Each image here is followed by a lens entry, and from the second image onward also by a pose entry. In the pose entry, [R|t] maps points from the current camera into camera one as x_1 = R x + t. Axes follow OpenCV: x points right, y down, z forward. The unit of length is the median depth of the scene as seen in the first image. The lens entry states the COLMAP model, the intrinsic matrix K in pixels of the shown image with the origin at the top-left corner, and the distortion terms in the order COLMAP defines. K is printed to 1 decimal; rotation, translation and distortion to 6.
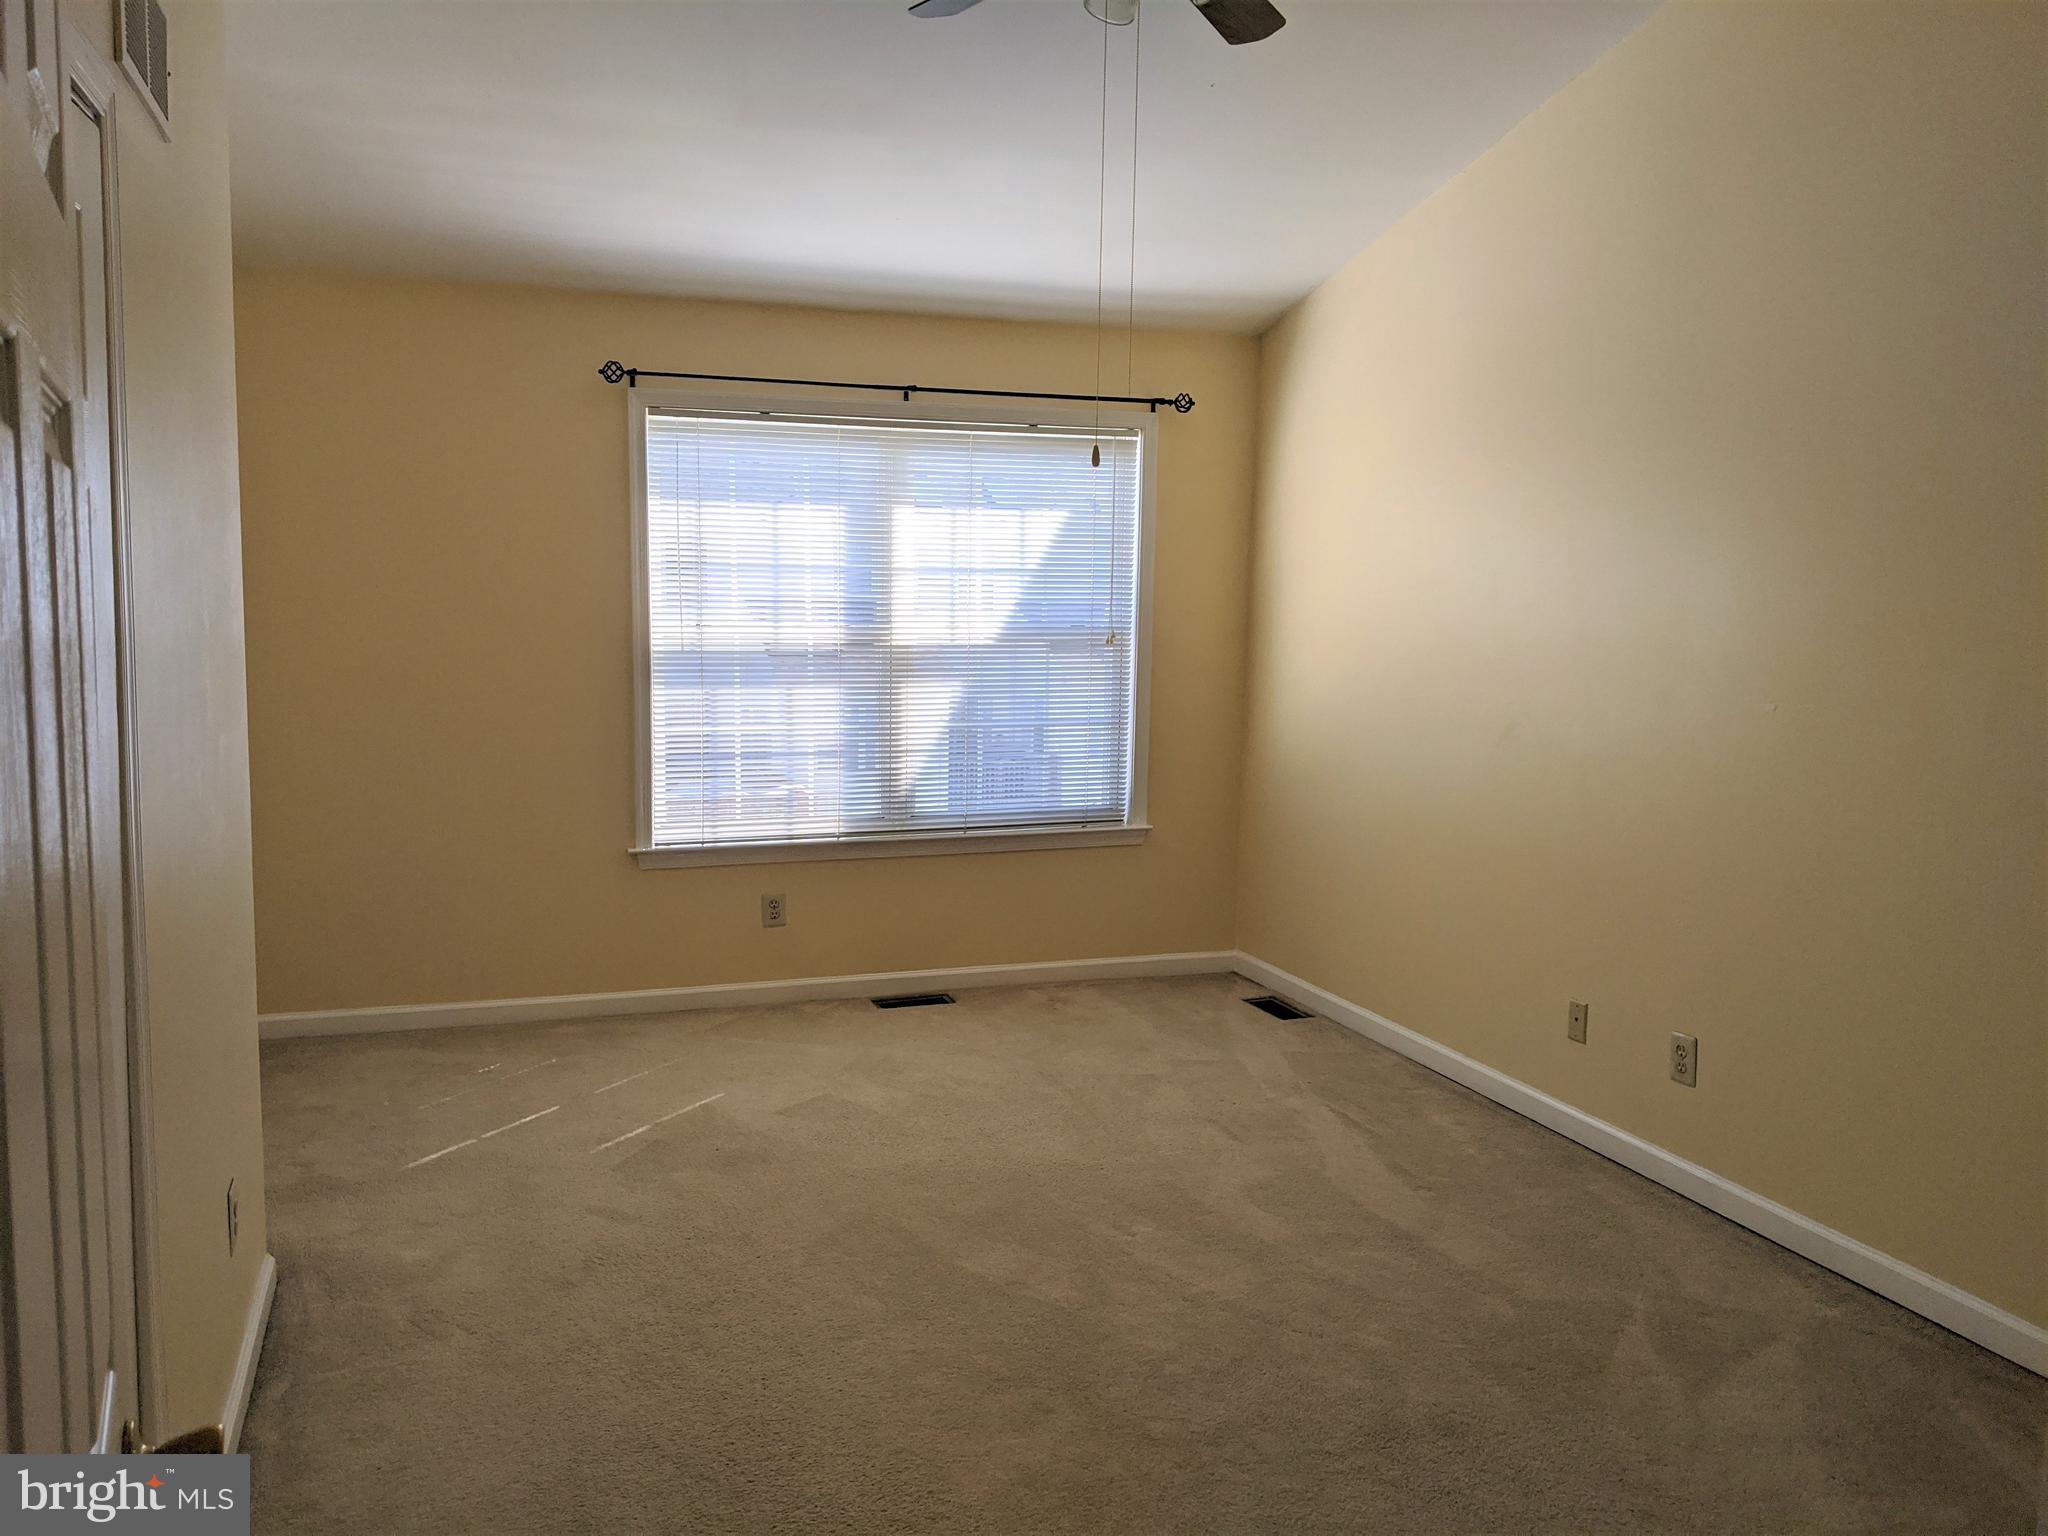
lens RADIAL K [[1640.8, 0, 1025.2], [0, 1640.8, 763.6], [0, 0, 1]] dist [0.052078, -0.097015]
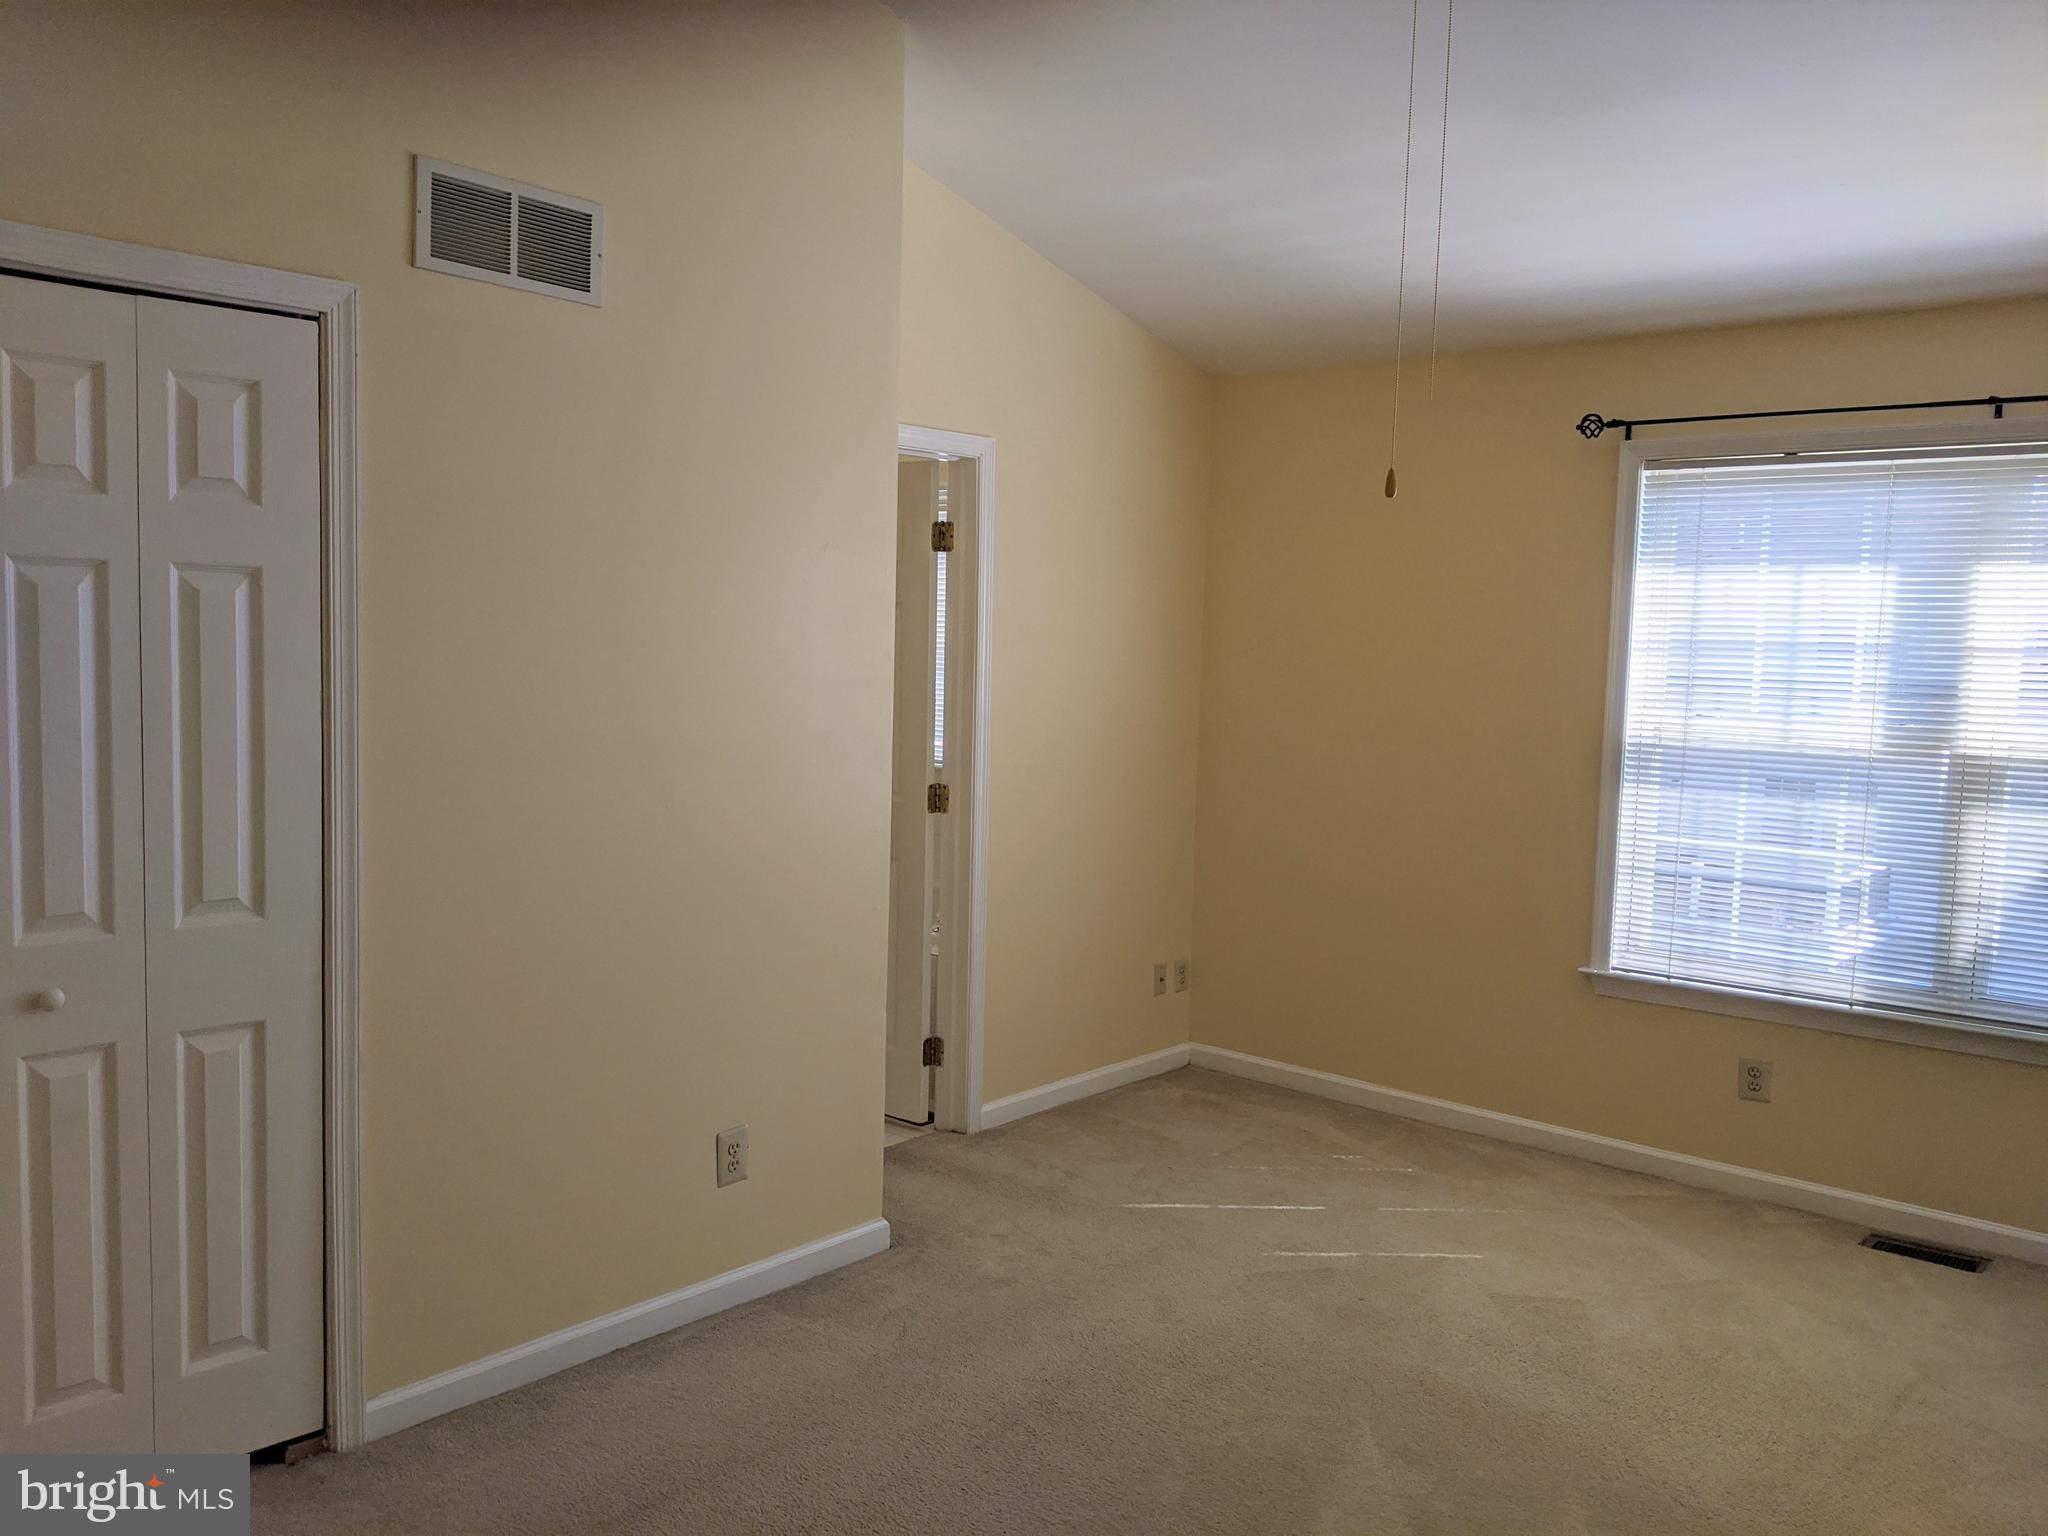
lens RADIAL K [[1640.8, 0, 1024.0], [0, 1640.8, 773.4], [0, 0, 1]] dist [0.052078, -0.097015]
pose [[0.493332, 0.069790, -0.867037, 0.362096], [-0.119528, 0.992759, 0.011899, -0.024960], [0.861590, 0.097765, 0.498102, 0.298531]]
